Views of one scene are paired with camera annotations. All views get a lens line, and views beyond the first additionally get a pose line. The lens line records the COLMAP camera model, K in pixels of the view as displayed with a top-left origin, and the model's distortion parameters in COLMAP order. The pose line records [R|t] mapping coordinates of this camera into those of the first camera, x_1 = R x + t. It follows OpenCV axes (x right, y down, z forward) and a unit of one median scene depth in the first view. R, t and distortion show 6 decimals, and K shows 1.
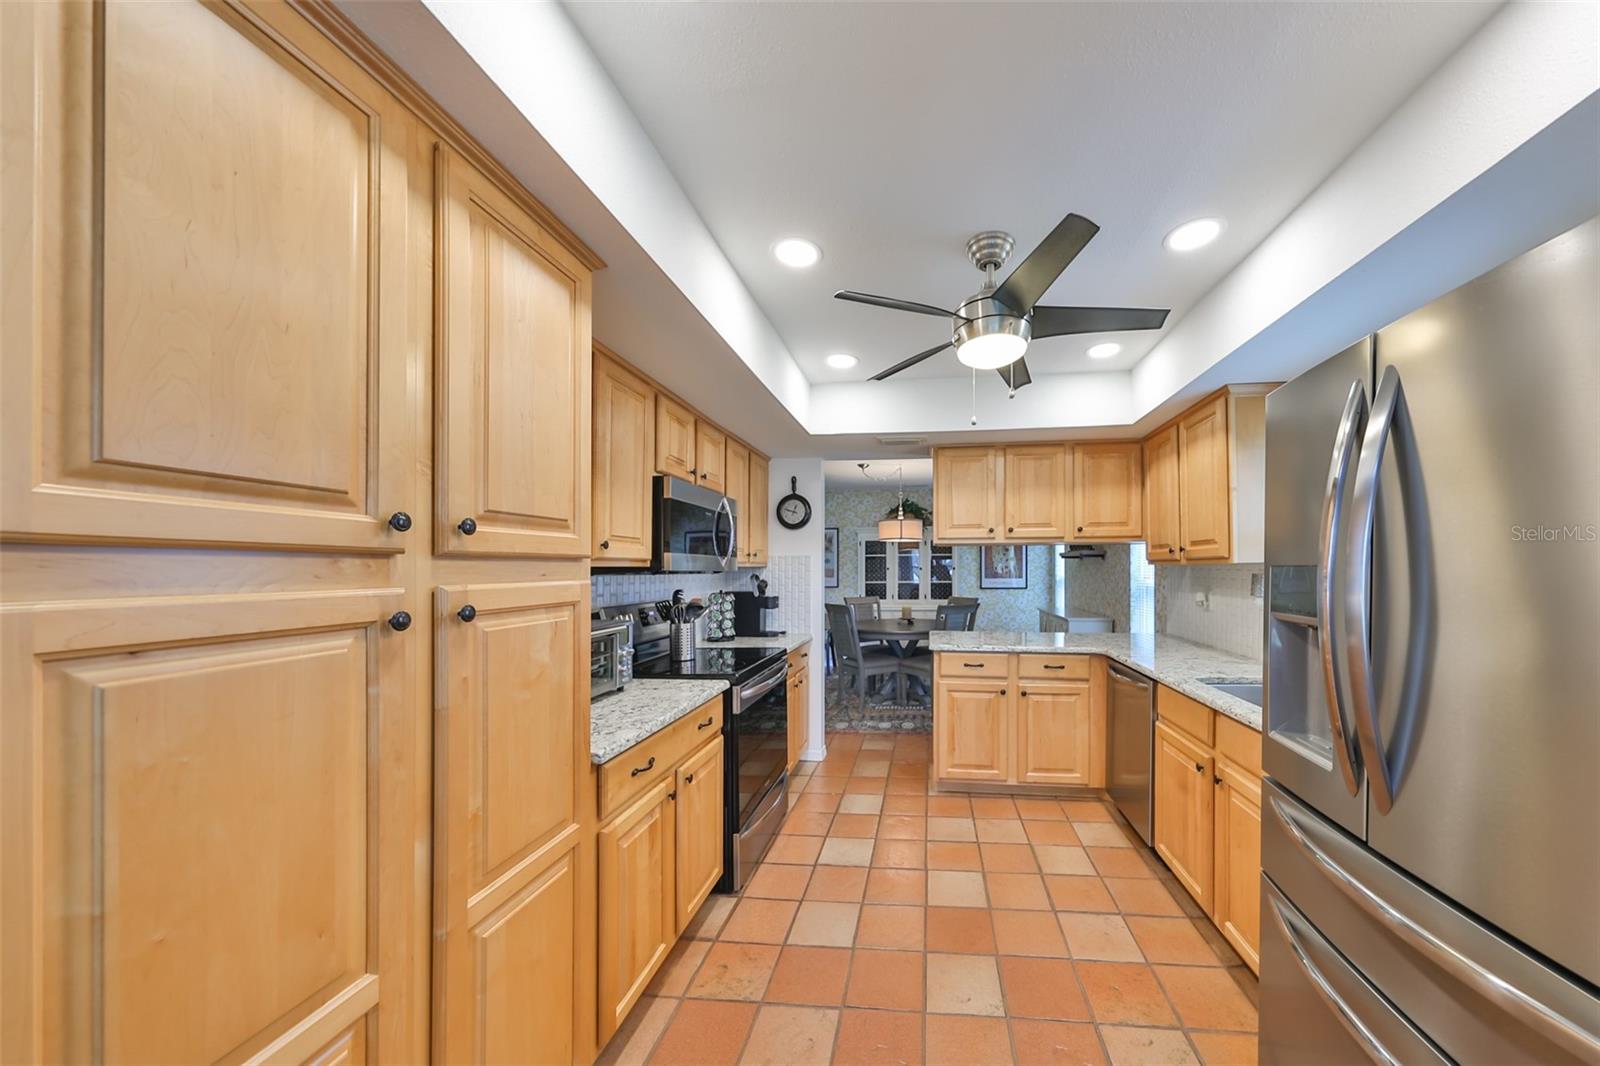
lens RADIAL K [[515.6, 0, 802.4], [0, 515.6, 568.6], [0, 0, 1]] dist [0.000206, -0.000026]
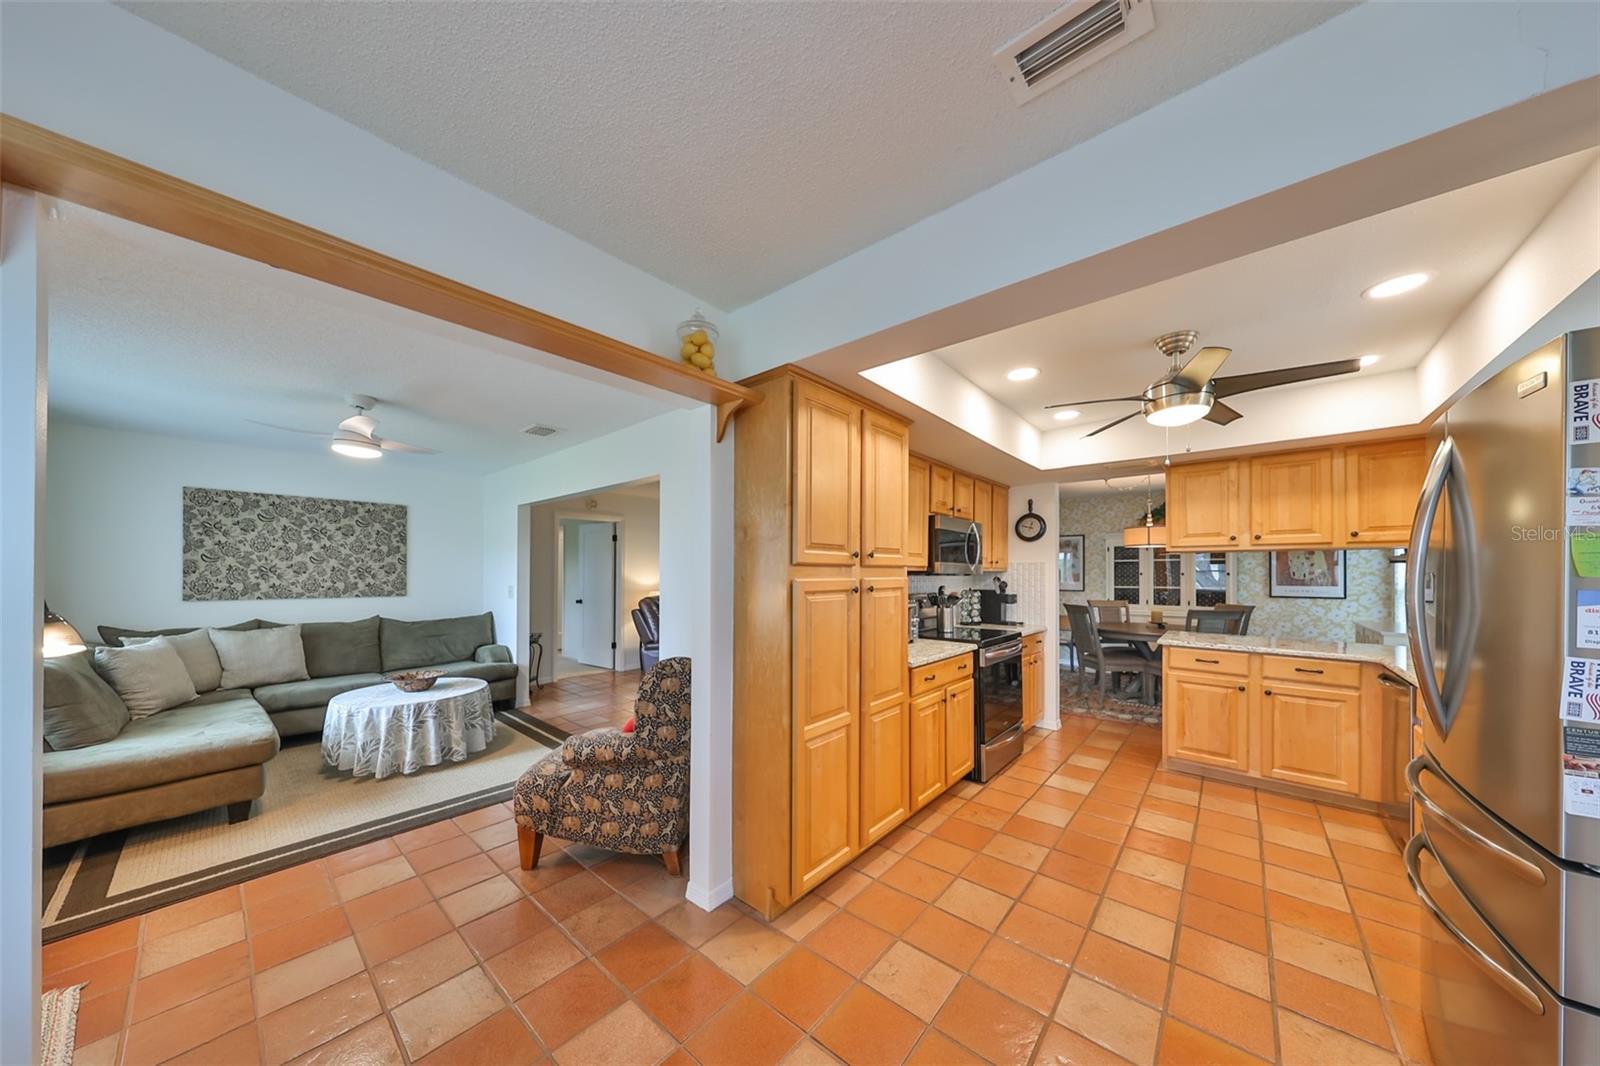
lens RADIAL K [[510.3, 0, 802.3], [0, 510.3, 561.0], [0, 0, 1]] dist [-0.000661, -0.000147]
pose [[0.893361, -0.003792, -0.449324, 0.057119], [-0.006531, 0.999749, -0.021421, 0.001759], [0.449293, 0.022071, 0.893112, -0.448316]]
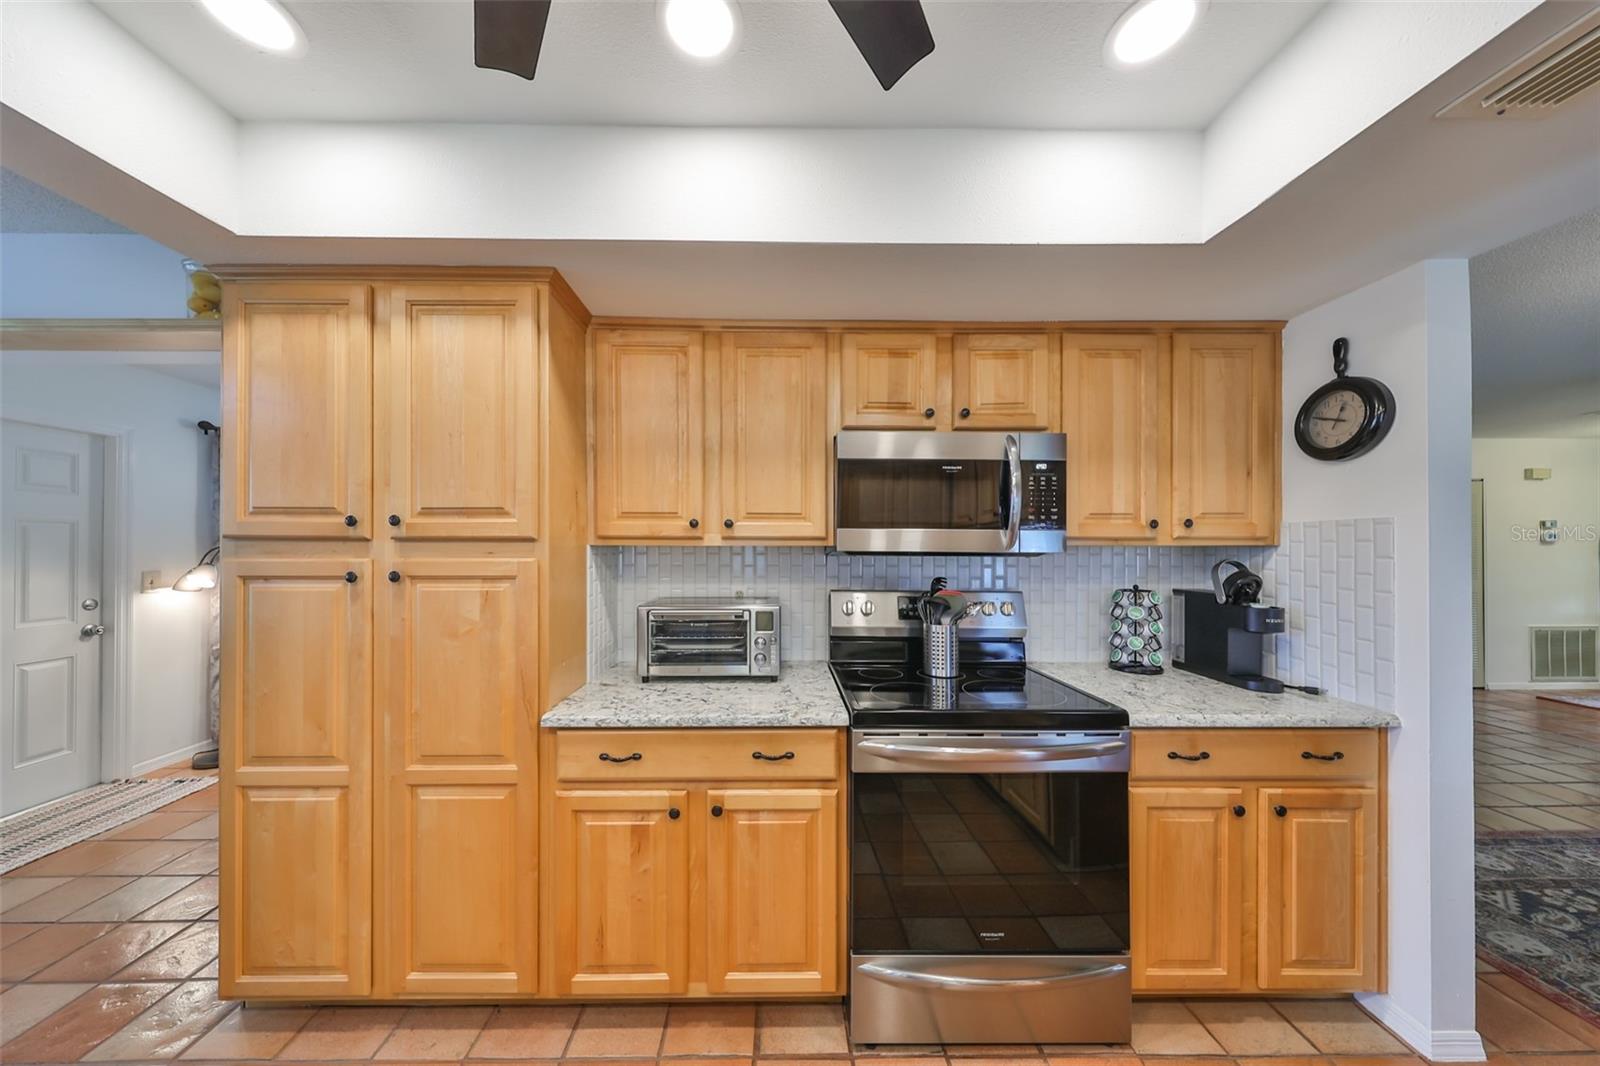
lens RADIAL K [[468.4, 0, 798.6], [0, 468.4, 544.0], [0, 0, 1]] dist [0.000132, -0.000008]
pose [[0.247310, -0.003495, -0.968930, 0.317156], [-0.002829, 0.999987, -0.004329, -0.002477], [0.968932, 0.003812, 0.247297, 0.572733]]
